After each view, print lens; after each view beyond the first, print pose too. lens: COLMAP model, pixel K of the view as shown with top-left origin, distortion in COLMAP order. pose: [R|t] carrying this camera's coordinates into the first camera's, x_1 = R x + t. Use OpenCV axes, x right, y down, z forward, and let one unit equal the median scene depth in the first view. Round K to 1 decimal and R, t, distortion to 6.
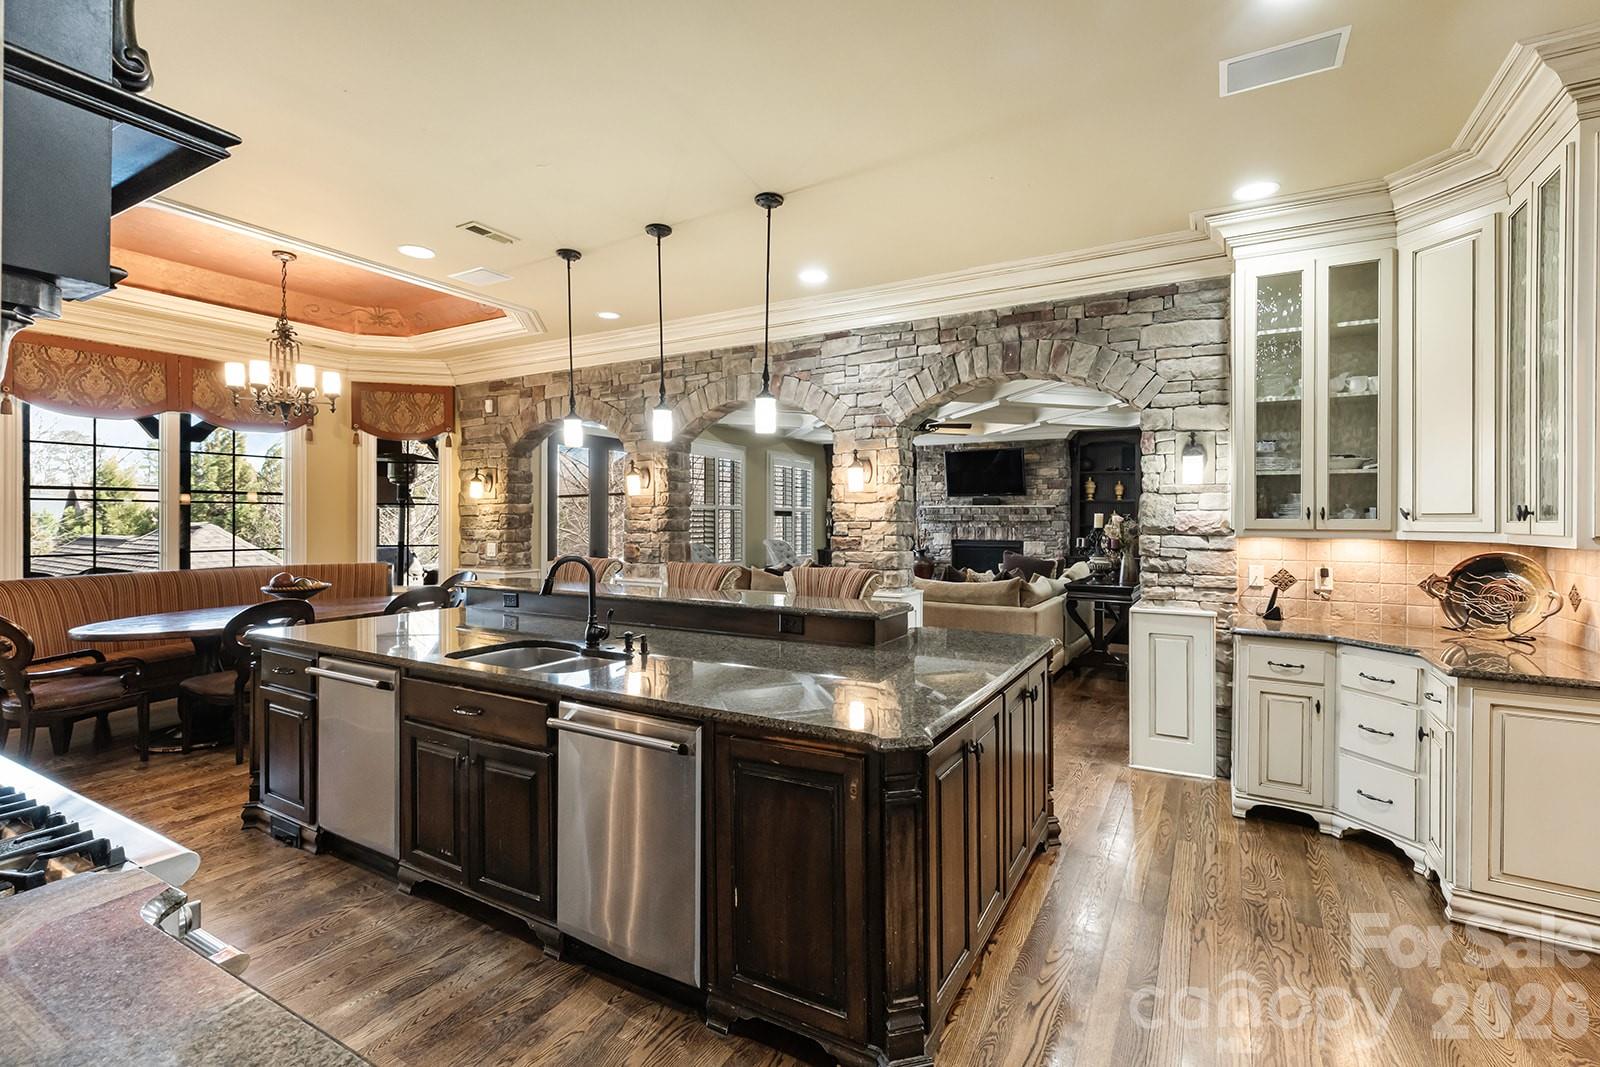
lens RADIAL K [[725.9, 0, 786.8], [0, 725.9, 529.0], [0, 0, 1]] dist [0.000819, -0.000279]
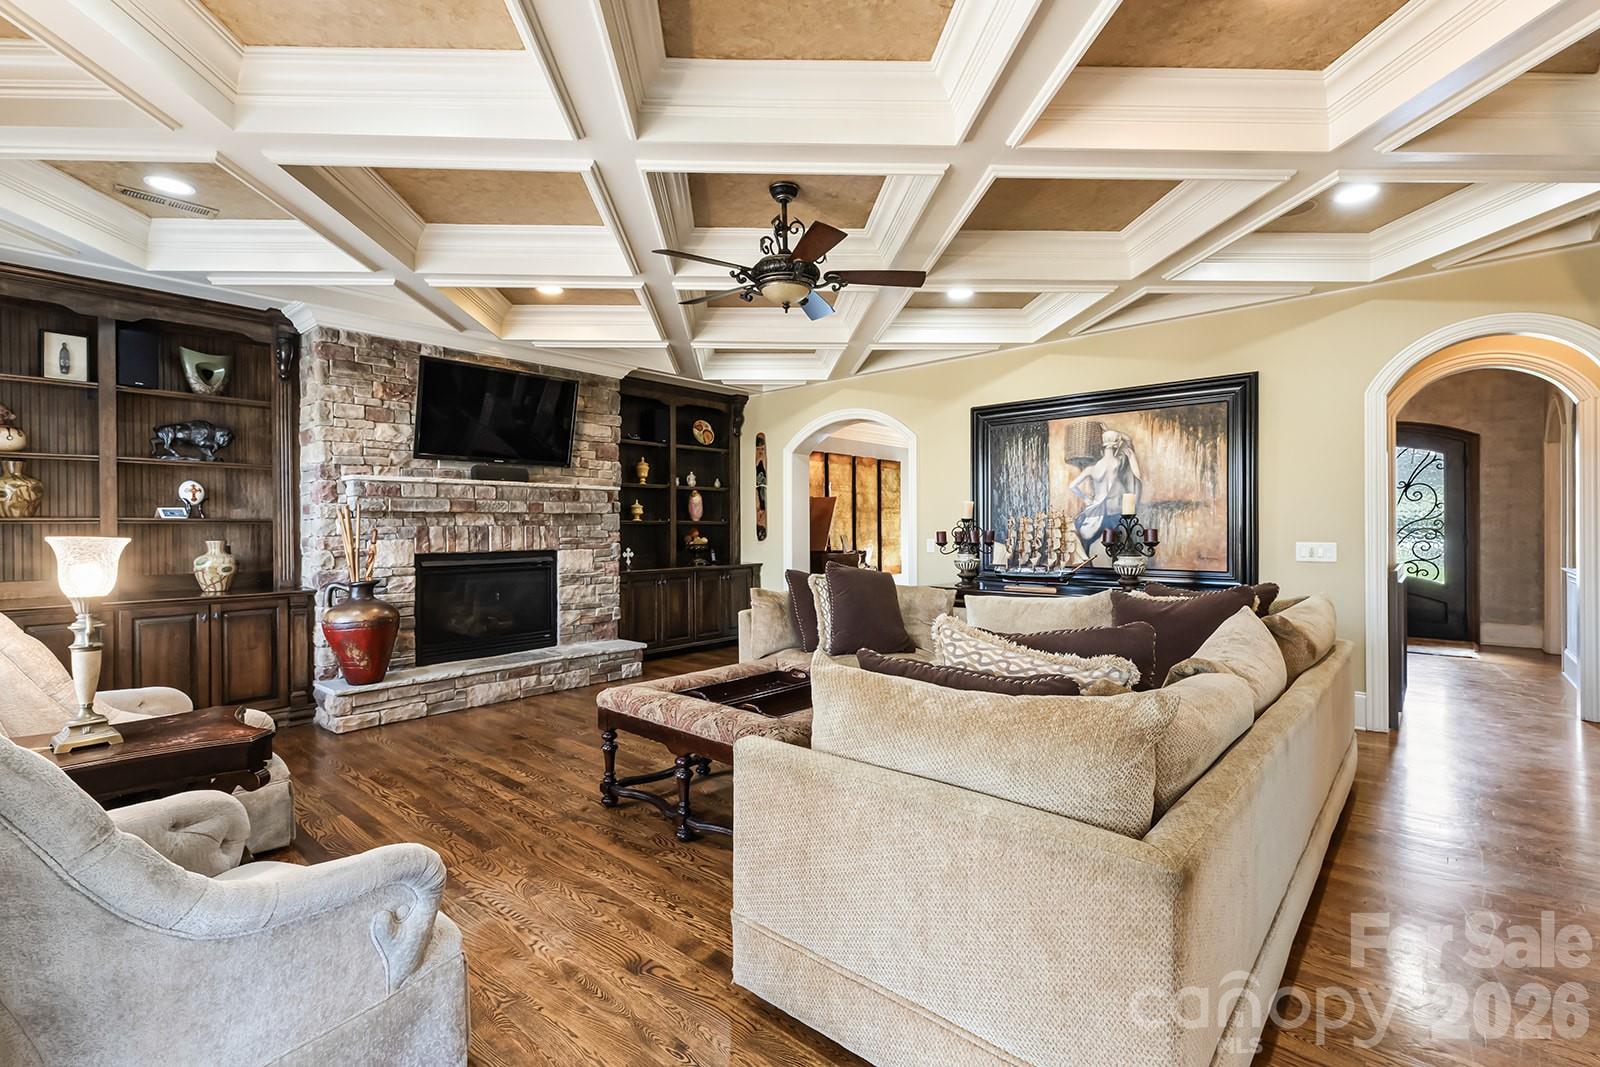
lens RADIAL K [[725.9, 0, 801.7], [0, 725.9, 529.2], [0, 0, 1]] dist [0.000819, -0.000279]
pose [[0.172623, -0.007869, 0.984956, -0.179588], [0.020221, 0.999786, 0.004443, 0.001988], [-0.984780, 0.019150, 0.172746, 0.691871]]
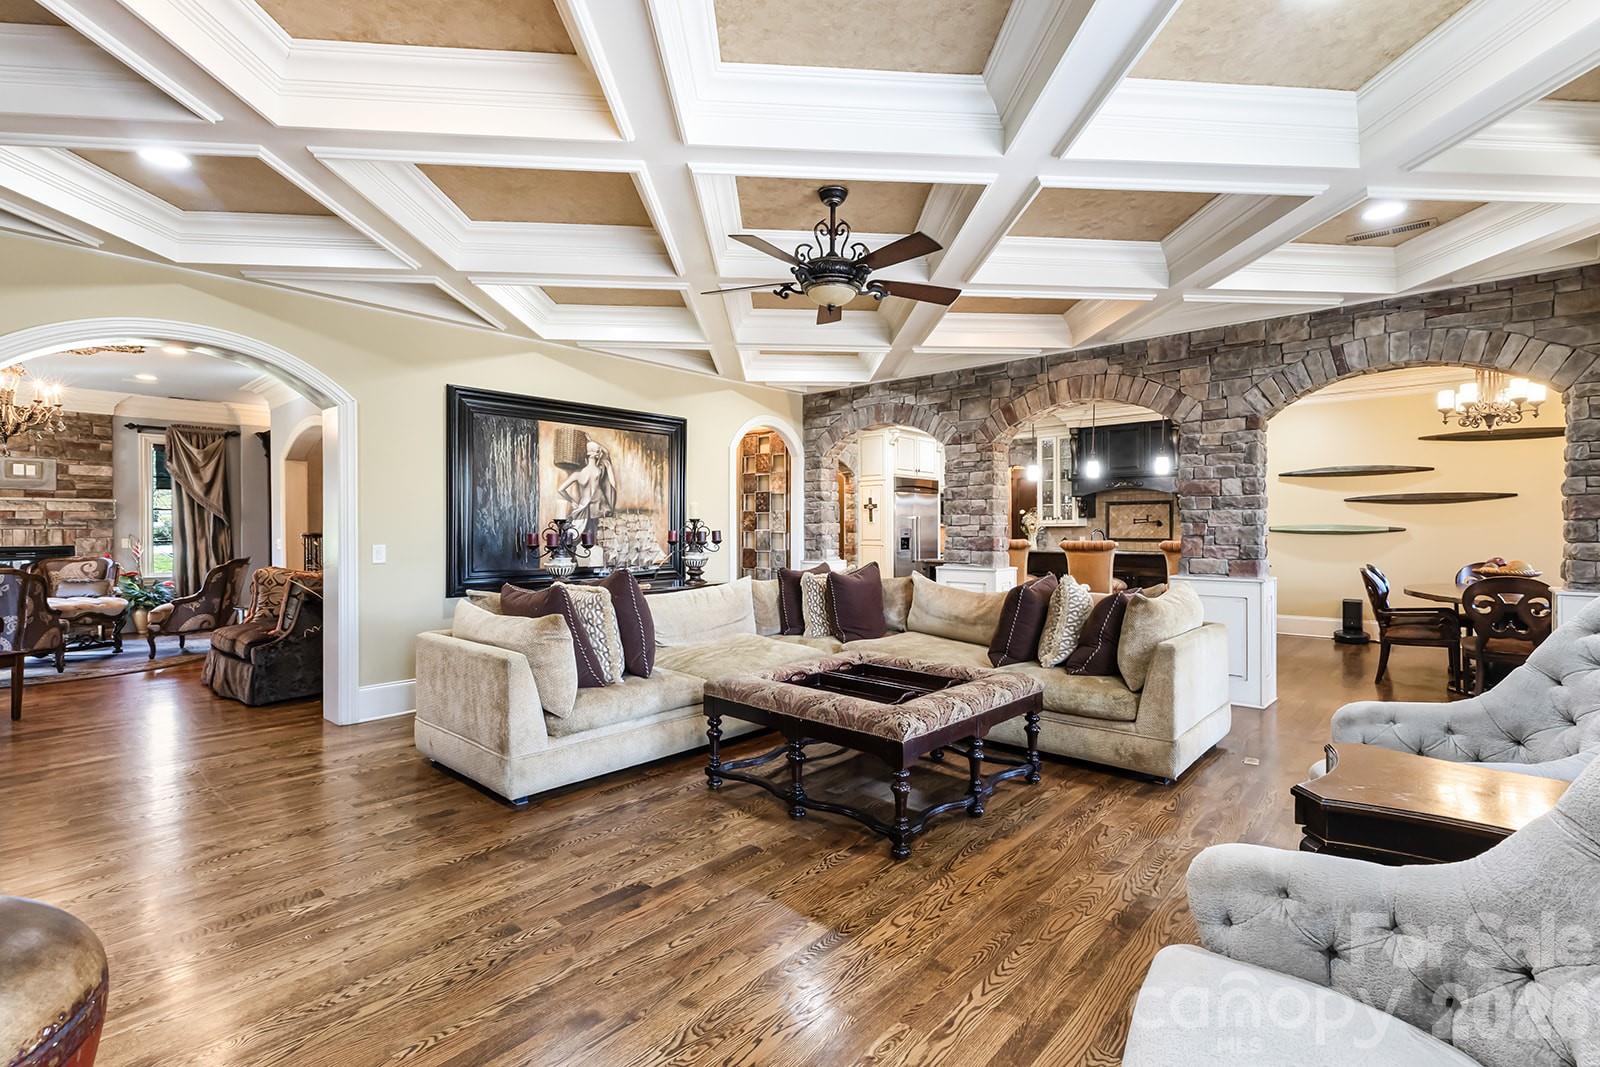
lens RADIAL K [[725.9, 0, 797.5], [0, 725.9, 533.4], [0, 0, 1]] dist [0.000819, -0.000279]
pose [[-0.981514, -0.000618, 0.191388, 0.080659], [0.003118, 0.999810, 0.019219, 0.000067], [-0.191364, 0.019460, -0.981326, 1.061557]]
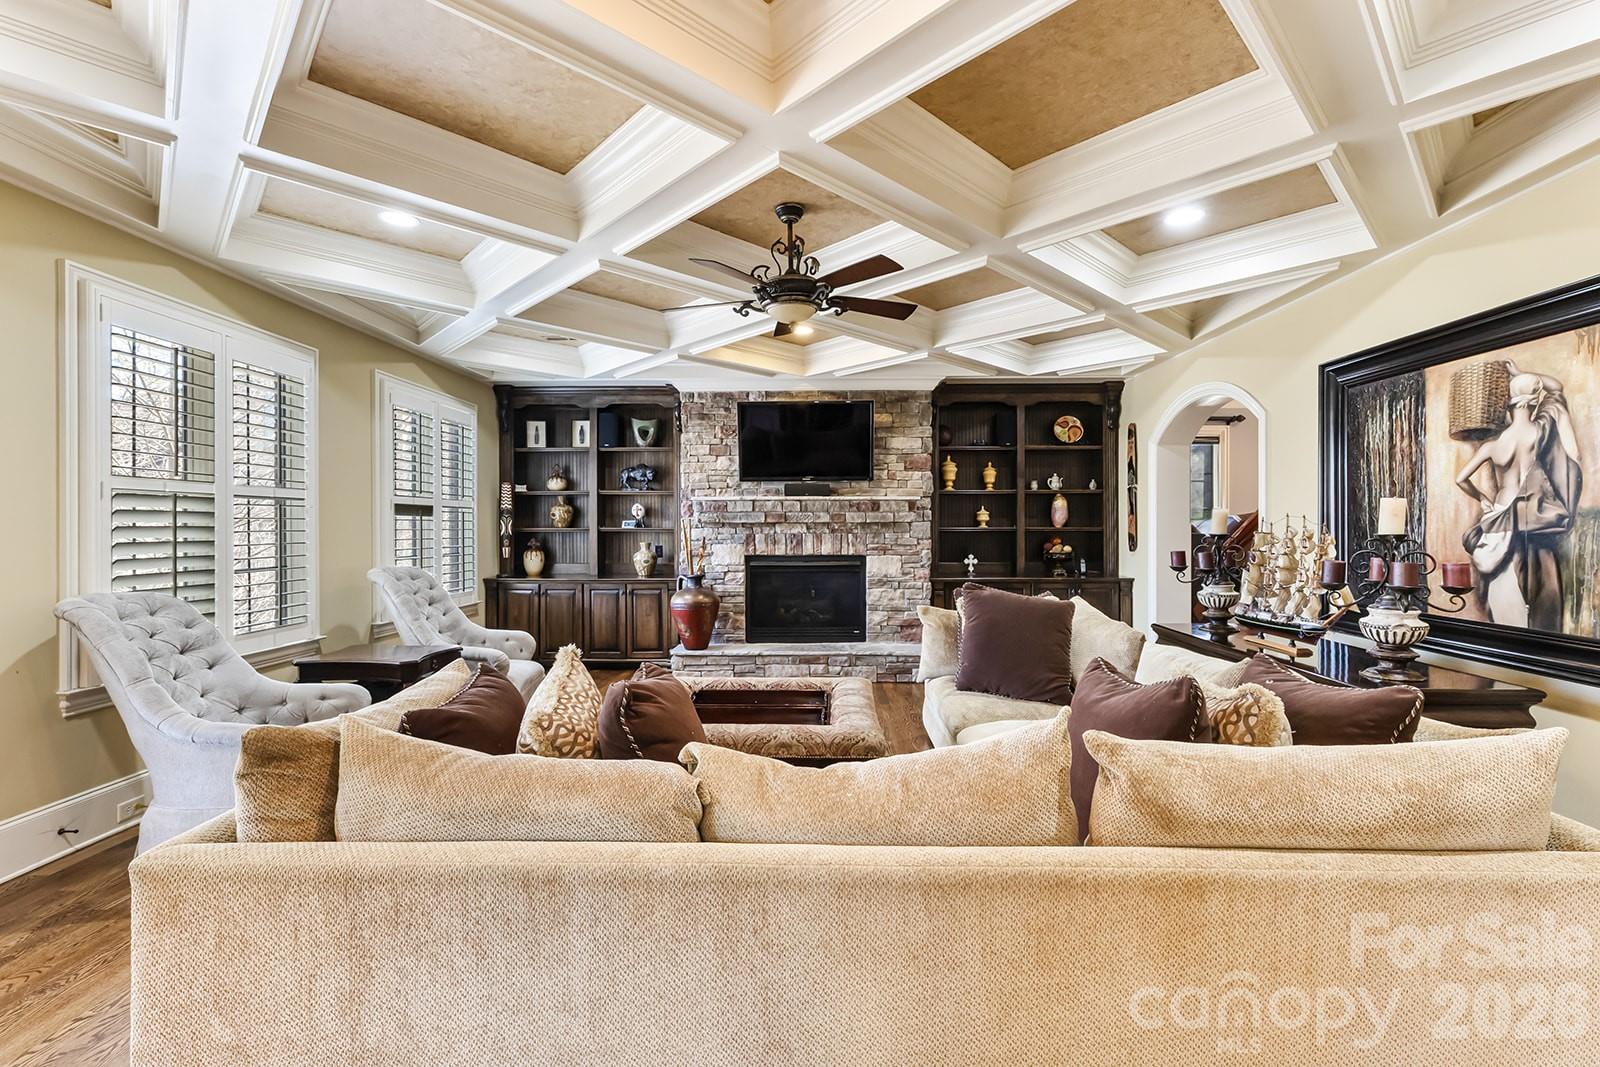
lens RADIAL K [[720.7, 0, 803.4], [0, 720.7, 520.7], [0, 0, 1]] dist [0.004812, -0.000159]
pose [[0.865712, -0.003897, 0.500527, -0.022758], [0.013028, 0.999806, -0.014749, -0.004206], [-0.500373, 0.019290, 0.865595, 0.479947]]
